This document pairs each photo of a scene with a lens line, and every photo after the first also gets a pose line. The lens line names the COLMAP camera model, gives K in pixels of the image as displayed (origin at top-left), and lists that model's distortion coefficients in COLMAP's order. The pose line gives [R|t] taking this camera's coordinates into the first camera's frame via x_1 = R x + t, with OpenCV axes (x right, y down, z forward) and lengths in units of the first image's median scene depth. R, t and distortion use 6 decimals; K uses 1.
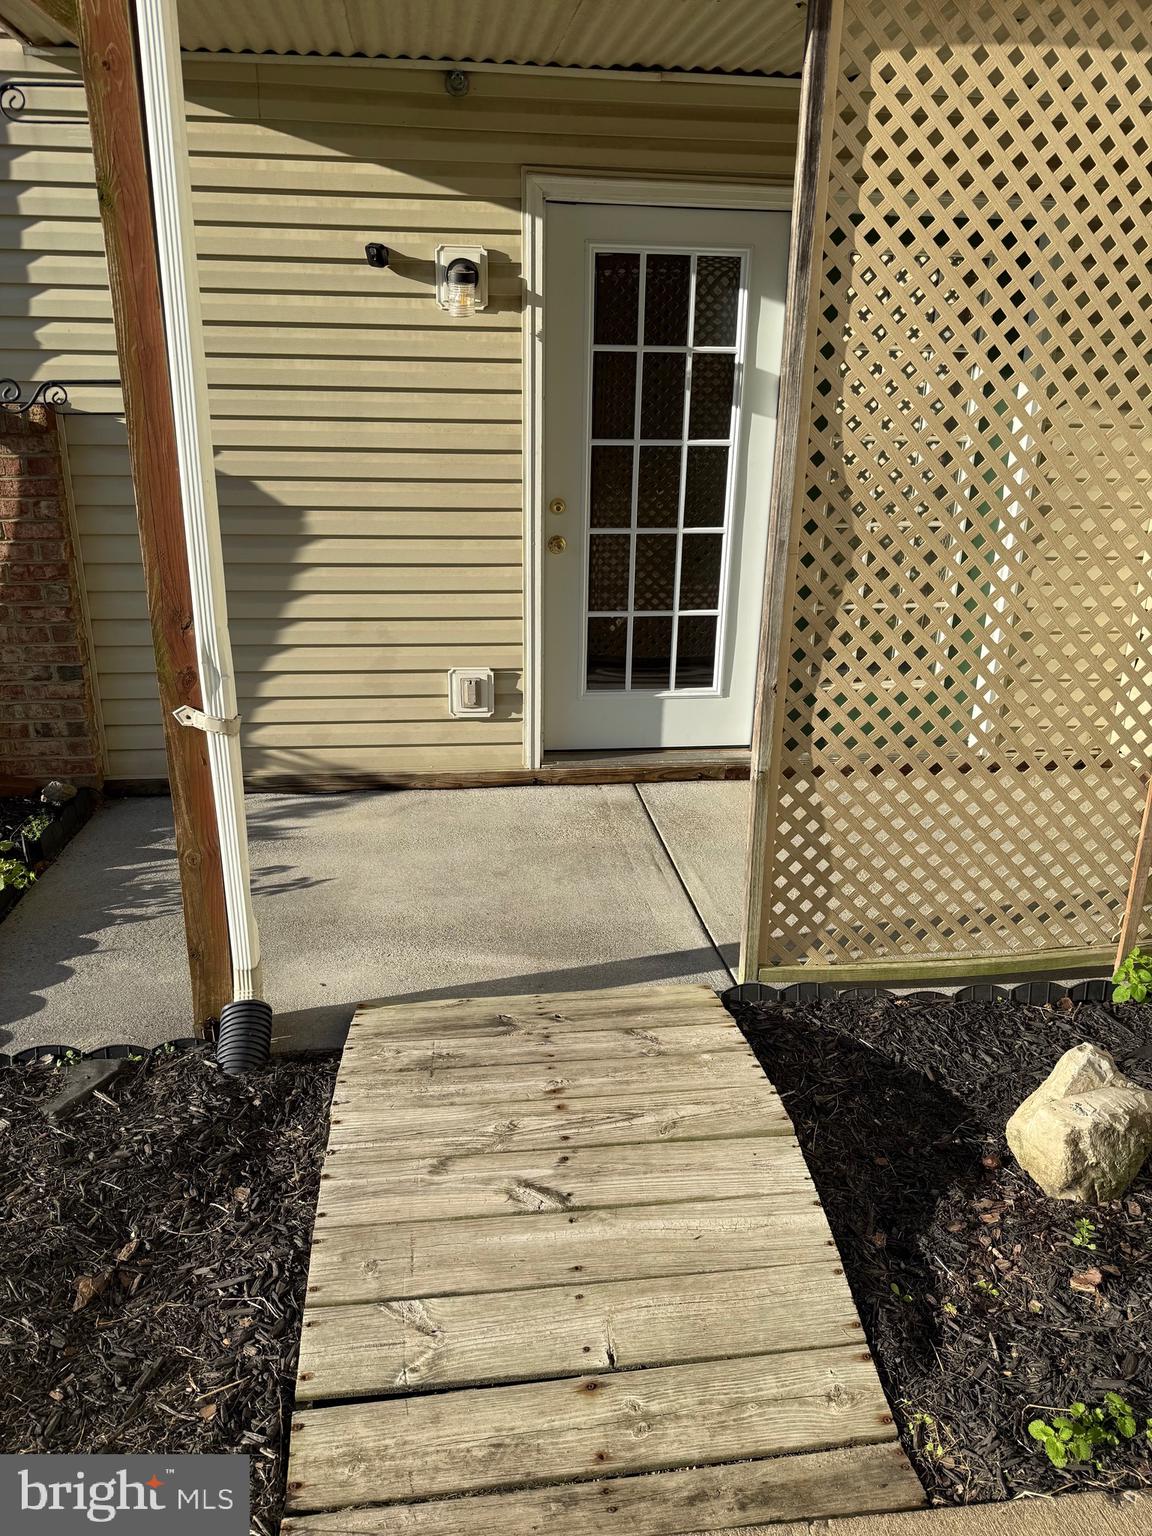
lens RADIAL K [[1058.1, 0, 613.3], [0, 1058.1, 772.2], [0, 0, 1]] dist [0.079886, -0.110657]
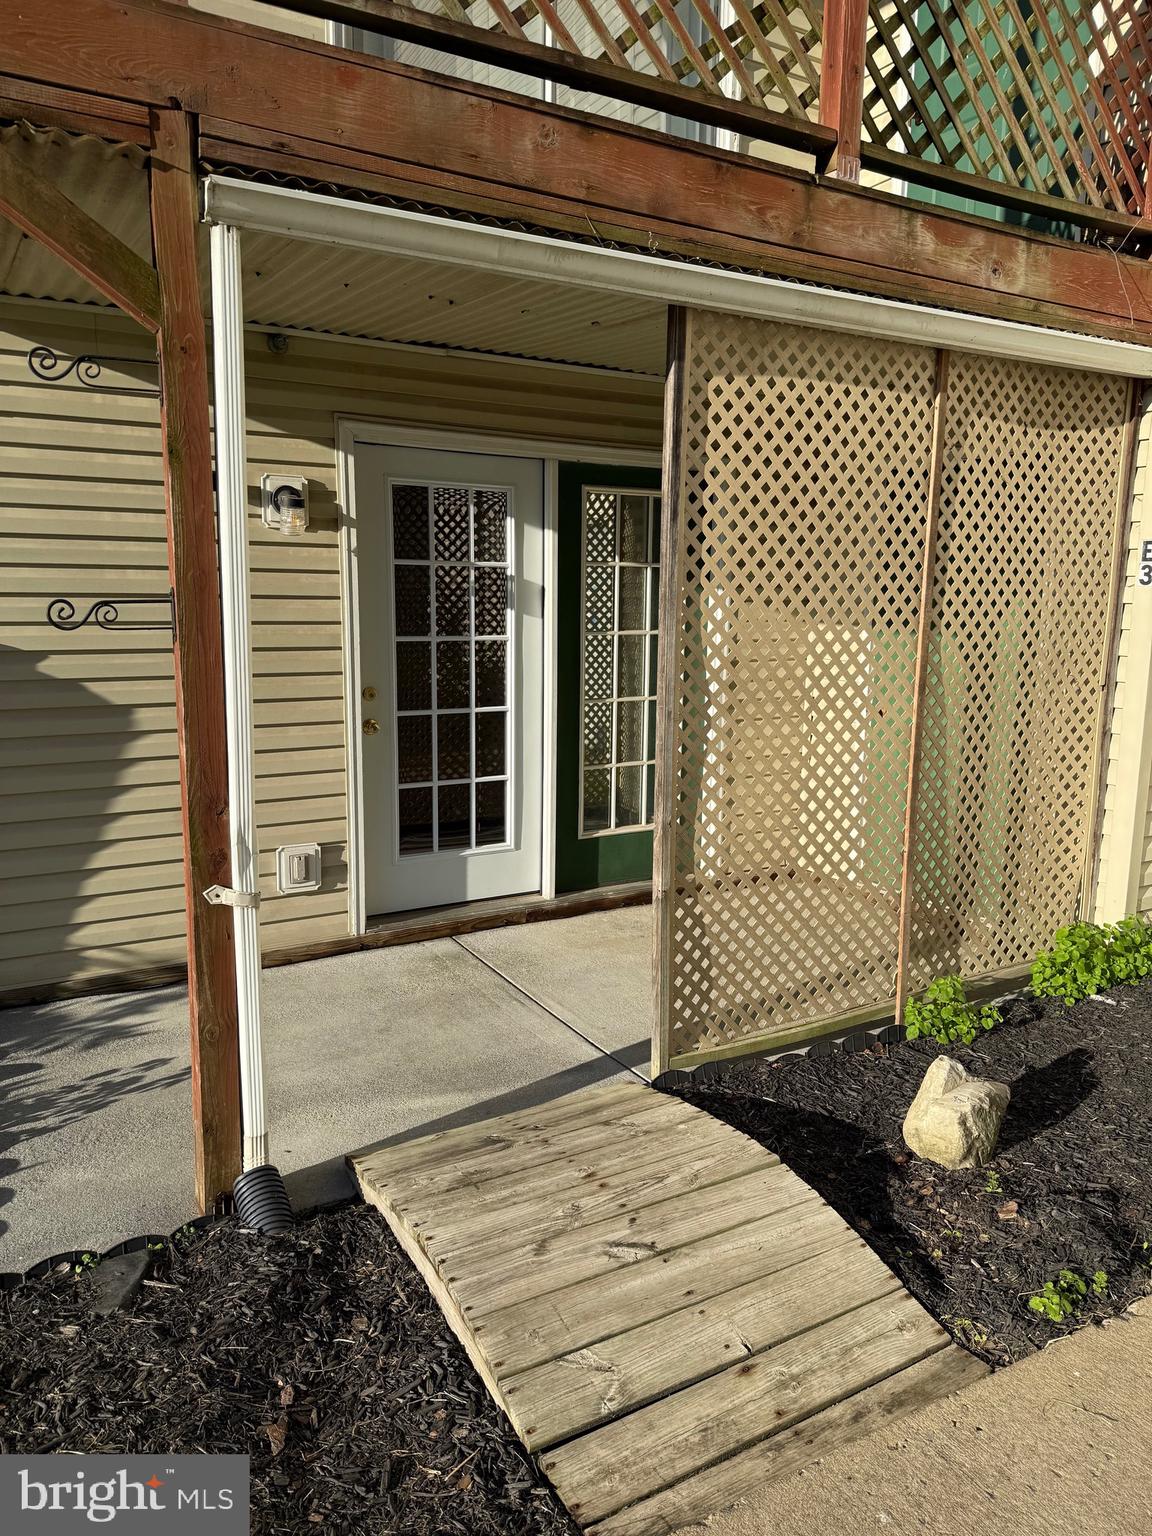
lens RADIAL K [[1085.0, 0, 569.3], [0, 1085.0, 773.3], [0, 0, 1]] dist [0.099999, -0.159700]
pose [[0.921237, -0.070771, 0.382509, -0.412037], [0.132361, 0.981667, -0.137153, 0.022360], [-0.365790, 0.176980, 0.913715, -0.143842]]
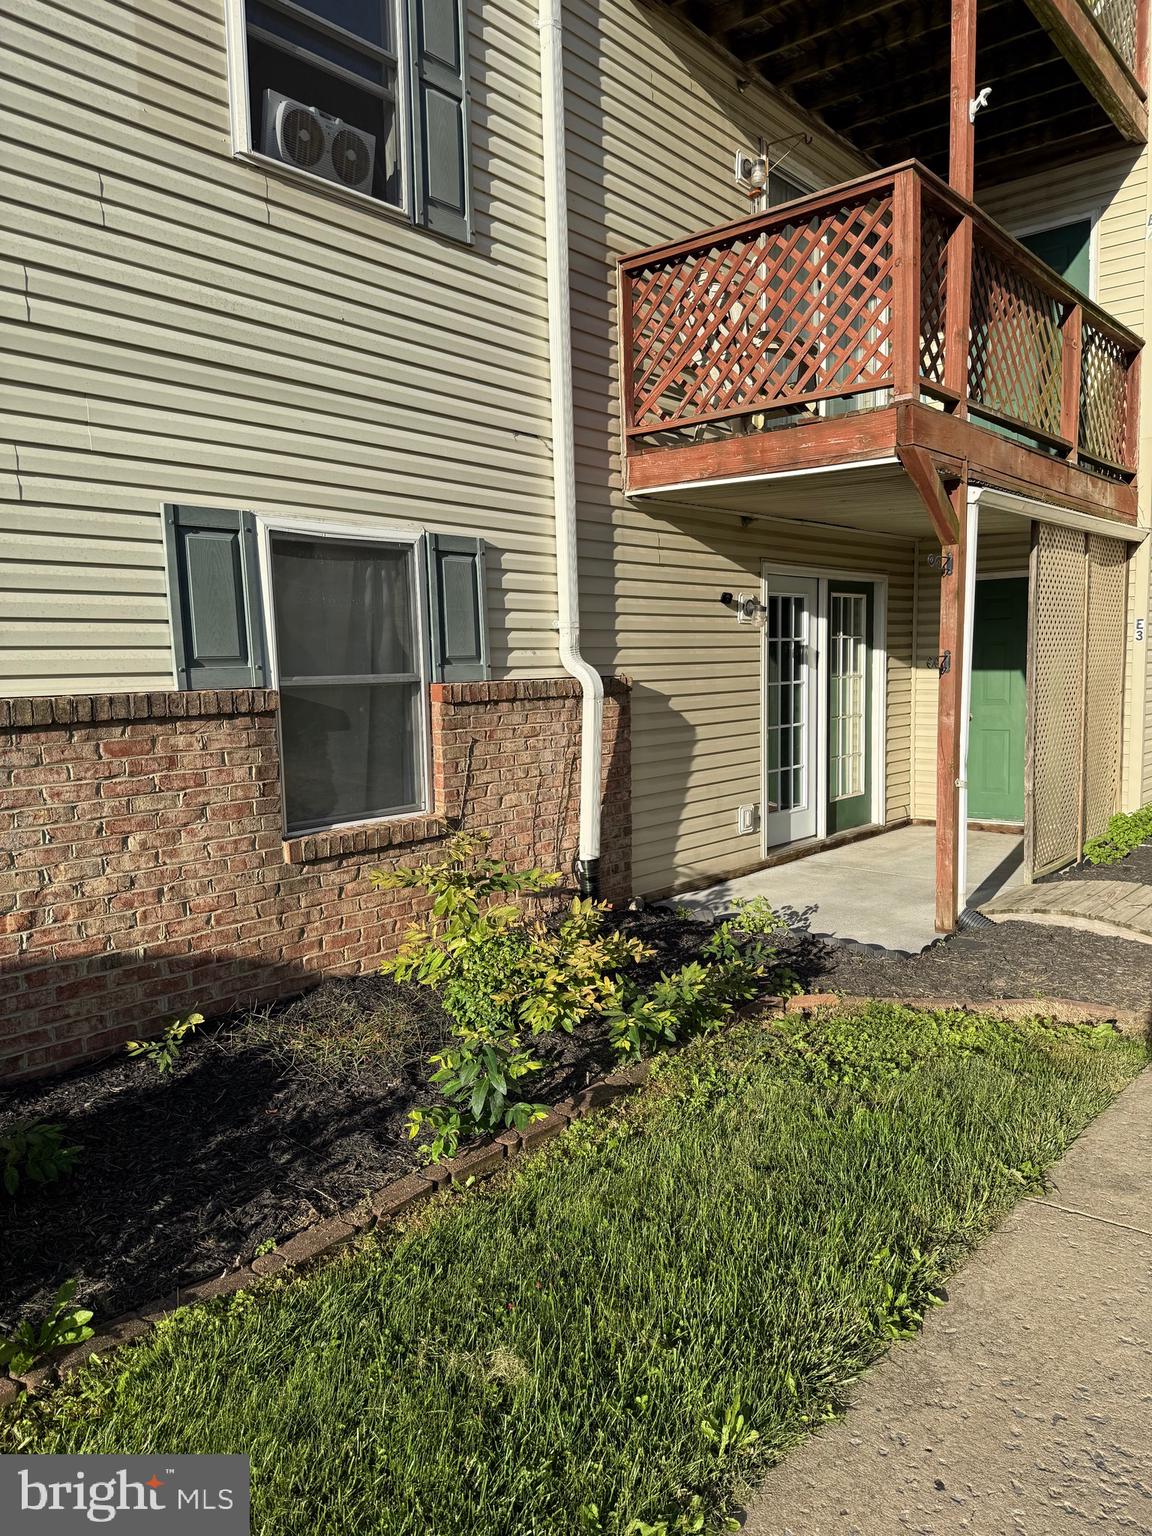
lens RADIAL K [[1085.0, 0, 569.3], [0, 1085.0, 773.3], [0, 0, 1]] dist [0.099999, -0.159700]
pose [[0.744089, -0.102133, 0.660227, -2.219288], [0.252854, 0.957783, -0.136809, 0.038601], [-0.618382, 0.268739, 0.738501, -0.275517]]
